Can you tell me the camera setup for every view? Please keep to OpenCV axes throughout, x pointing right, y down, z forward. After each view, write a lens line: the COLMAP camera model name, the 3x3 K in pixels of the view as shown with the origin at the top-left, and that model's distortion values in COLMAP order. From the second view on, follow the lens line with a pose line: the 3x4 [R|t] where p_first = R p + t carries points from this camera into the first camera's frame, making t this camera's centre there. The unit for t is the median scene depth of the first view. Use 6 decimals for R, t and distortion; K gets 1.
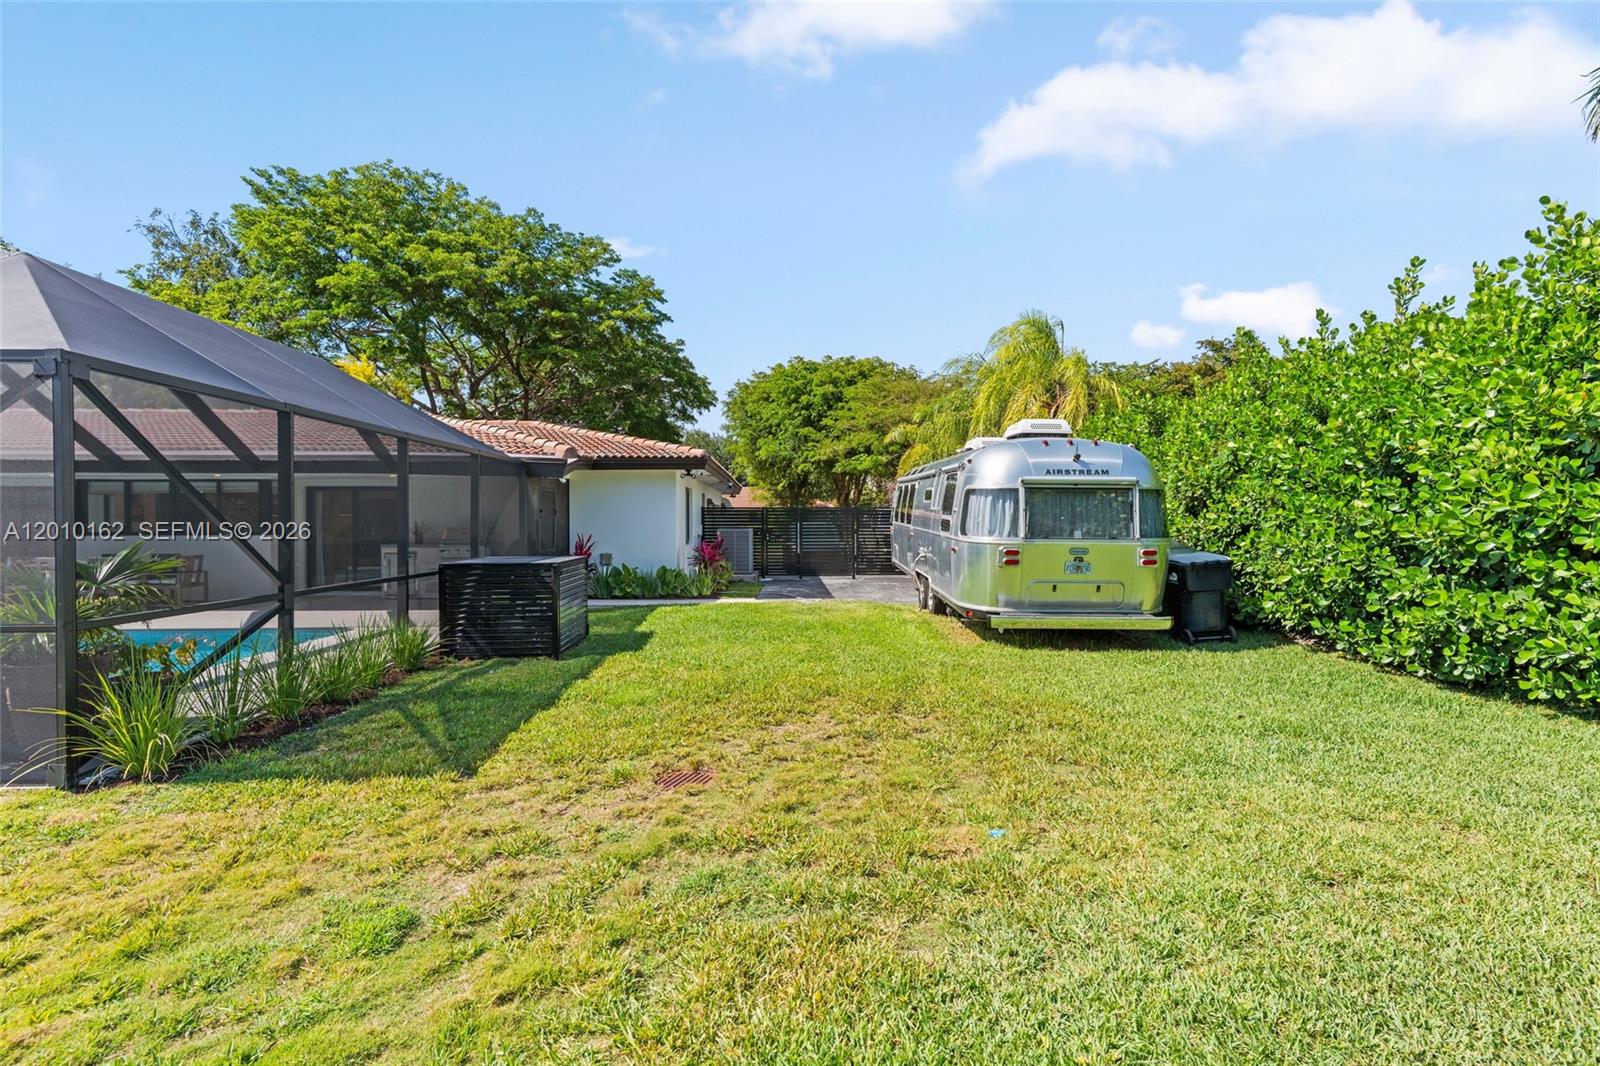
lens RADIAL K [[763.6, 0, 796.0], [0, 763.6, 522.8], [0, 0, 1]] dist [0.005074, -0.001826]
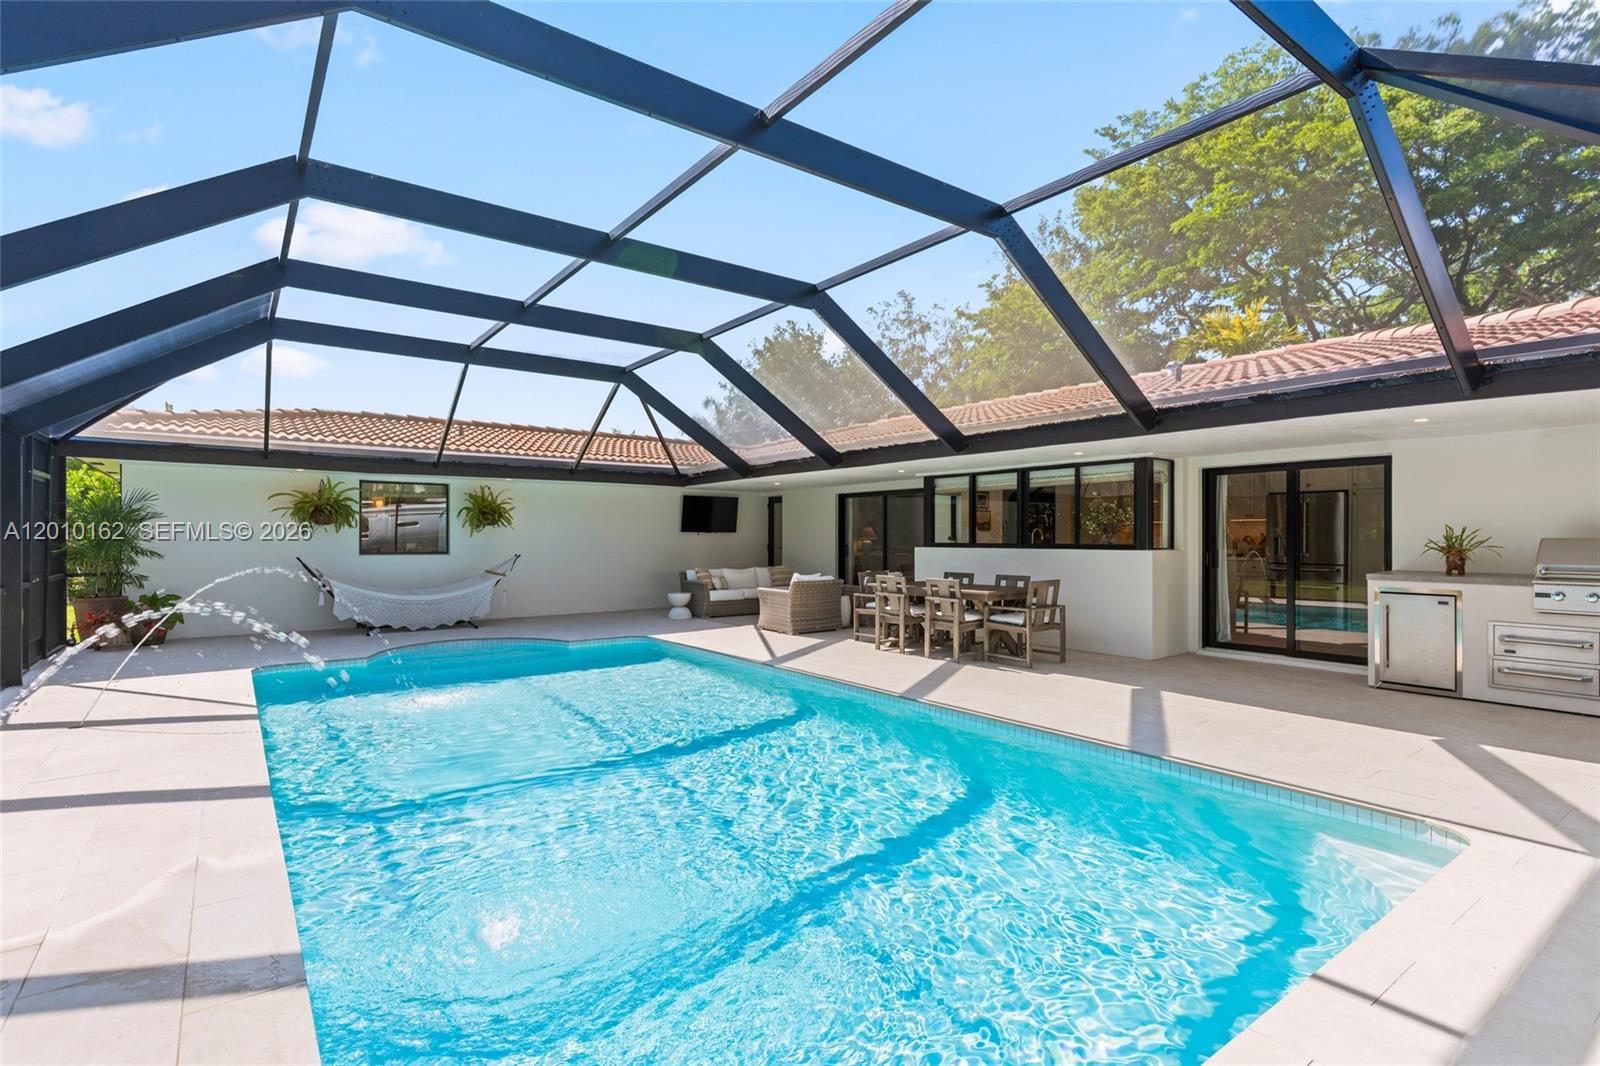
lens RADIAL K [[763.6, 0, 811.5], [0, 763.6, 537.8], [0, 0, 1]] dist [0.005074, -0.001826]
pose [[0.580953, 0.003729, -0.813928, -0.190796], [-0.005386, 0.999985, 0.000737, 0.003927], [0.813919, 0.003956, 0.580965, 0.234583]]
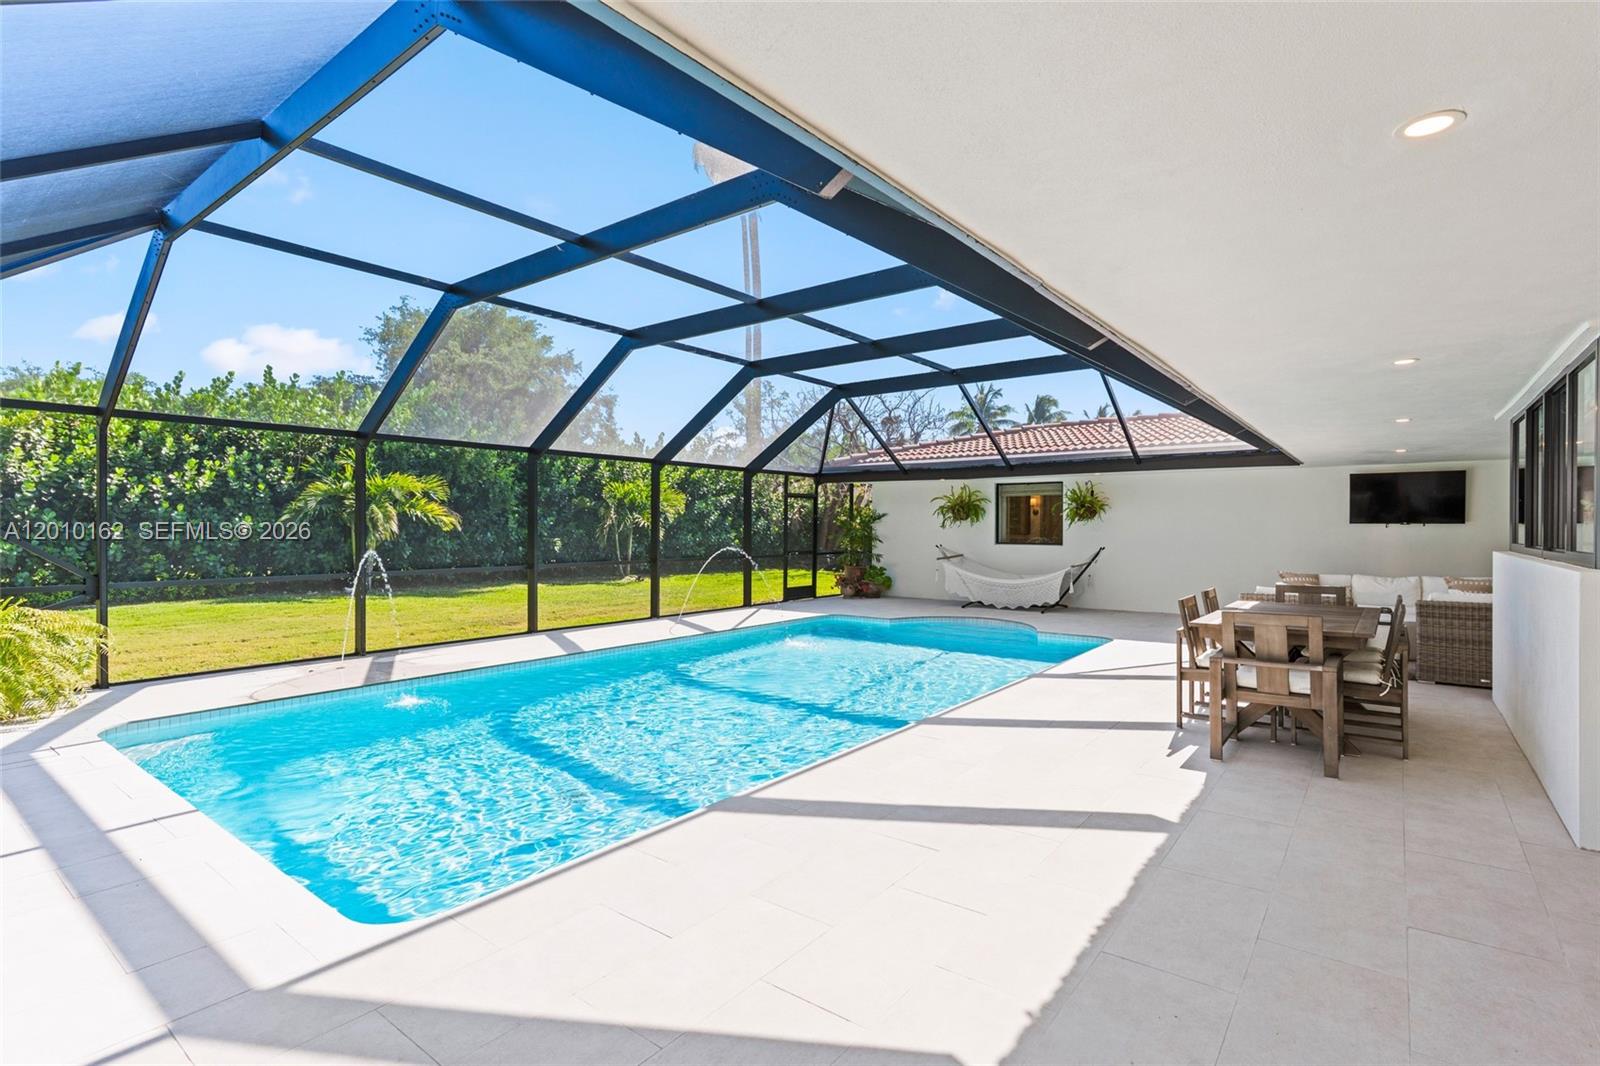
lens RADIAL K [[763.6, 0, 812.0], [0, 763.6, 541.2], [0, 0, 1]] dist [0.005074, -0.001826]
pose [[-0.611126, 0.014499, -0.791401, -0.187834], [-0.002730, 0.999788, 0.020425, 0.002399], [0.791529, 0.014643, -0.610956, 0.493318]]
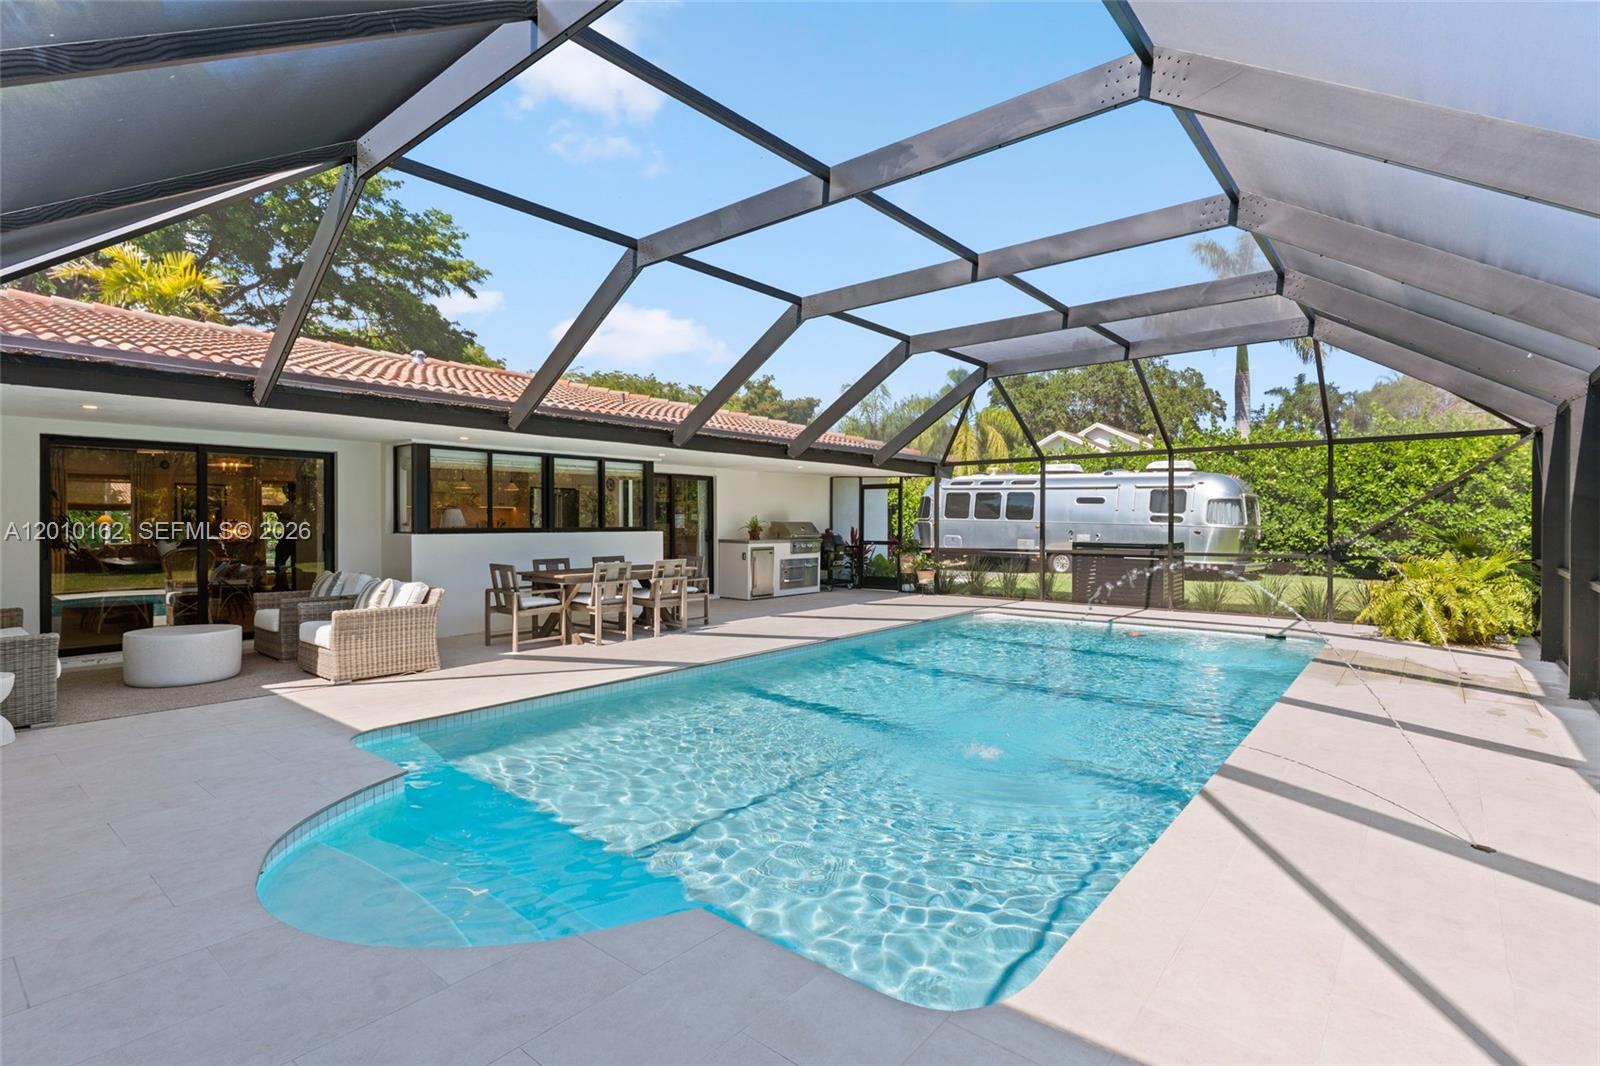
lens RADIAL K [[763.6, 0, 800.9], [0, 763.6, 523.6], [0, 0, 1]] dist [0.005074, -0.001826]
pose [[0.660725, -0.000818, 0.750628, -0.636906], [0.004218, 0.999988, -0.002623, 0.005944], [-0.750616, 0.004899, 0.660720, 0.188025]]
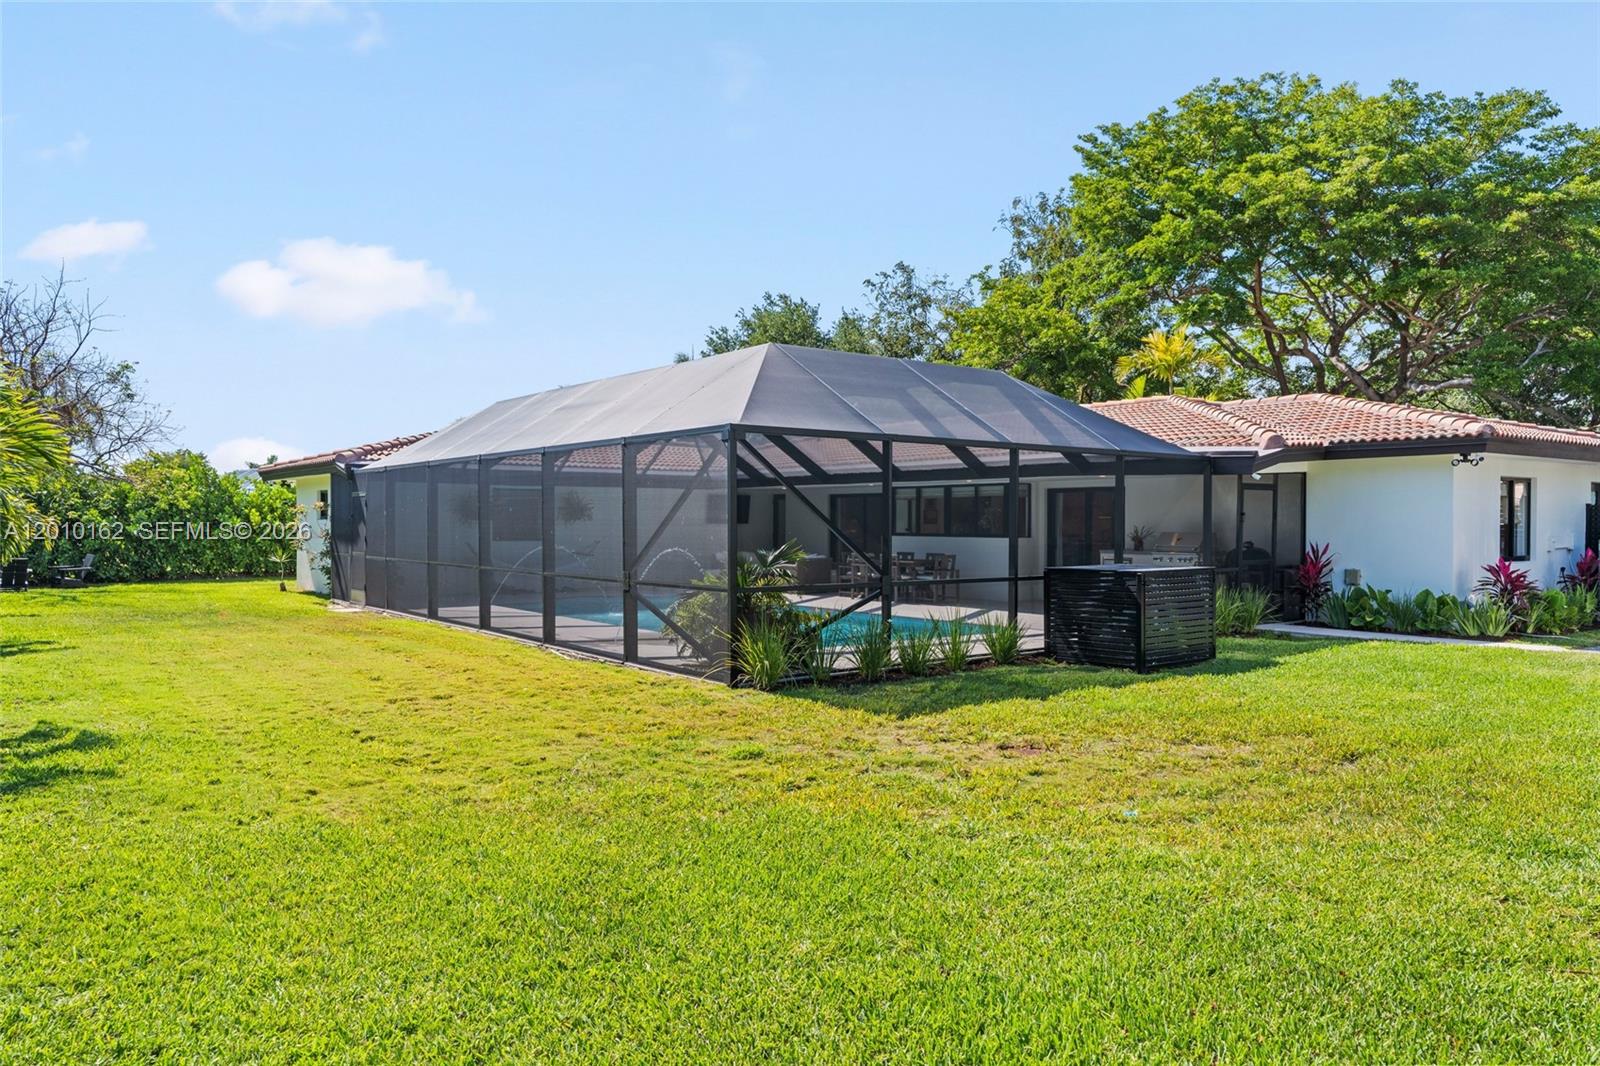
lens RADIAL K [[1104.7, 0, 794.2], [0, 1104.7, 546.8], [0, 0, 1]] dist [0.012177, -0.002708]
pose [[0.577880, 0.023100, -0.815795, 0.186068], [-0.006136, 0.999694, 0.023961, -0.002736], [0.816099, -0.008841, 0.577845, -0.046642]]
